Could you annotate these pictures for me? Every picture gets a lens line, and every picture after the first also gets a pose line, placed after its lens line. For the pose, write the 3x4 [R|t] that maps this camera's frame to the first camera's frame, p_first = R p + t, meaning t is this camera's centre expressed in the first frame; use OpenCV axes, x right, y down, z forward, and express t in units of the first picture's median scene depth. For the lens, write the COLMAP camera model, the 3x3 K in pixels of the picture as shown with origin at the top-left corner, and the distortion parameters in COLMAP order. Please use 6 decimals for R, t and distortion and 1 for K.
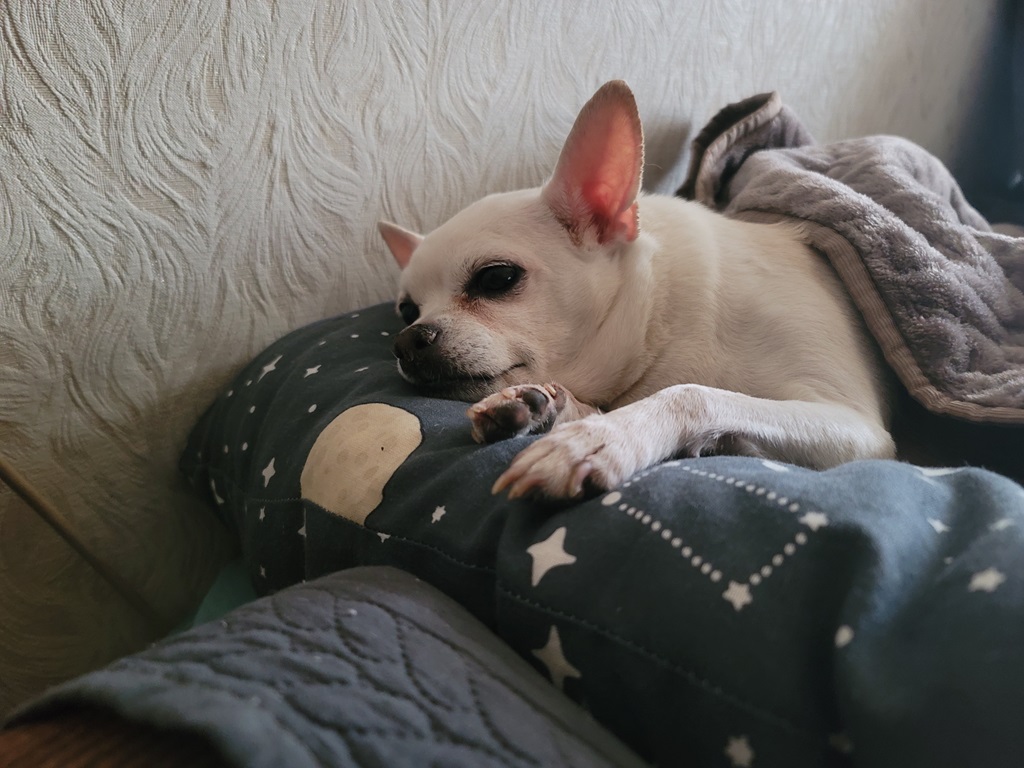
lens RADIAL K [[760.0, 0, 515.0], [0, 760.0, 380.7], [0, 0, 1]] dist [0.036126, 0.003642]
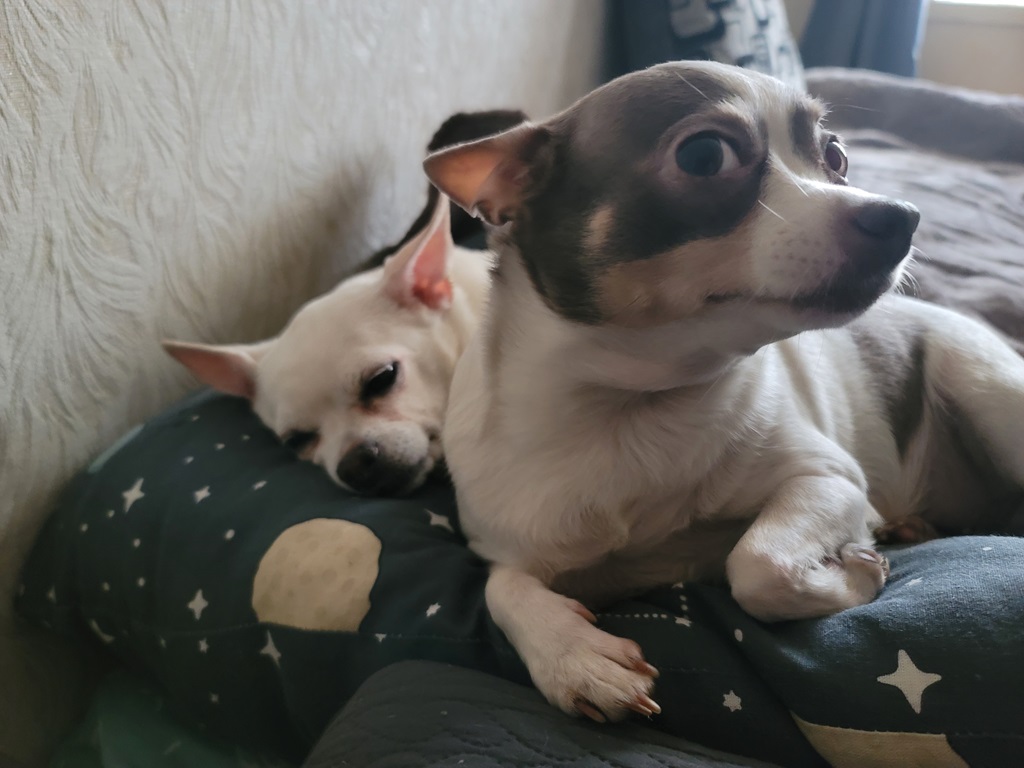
lens RADIAL K [[760.0, 0, 510.4], [0, 760.0, 387.4], [0, 0, 1]] dist [0.036126, 0.003642]
pose [[0.906257, -0.205126, 0.369623, -0.181265], [0.183421, 0.978591, 0.093360, -0.132358], [-0.380860, -0.016812, 0.924480, -0.095430]]
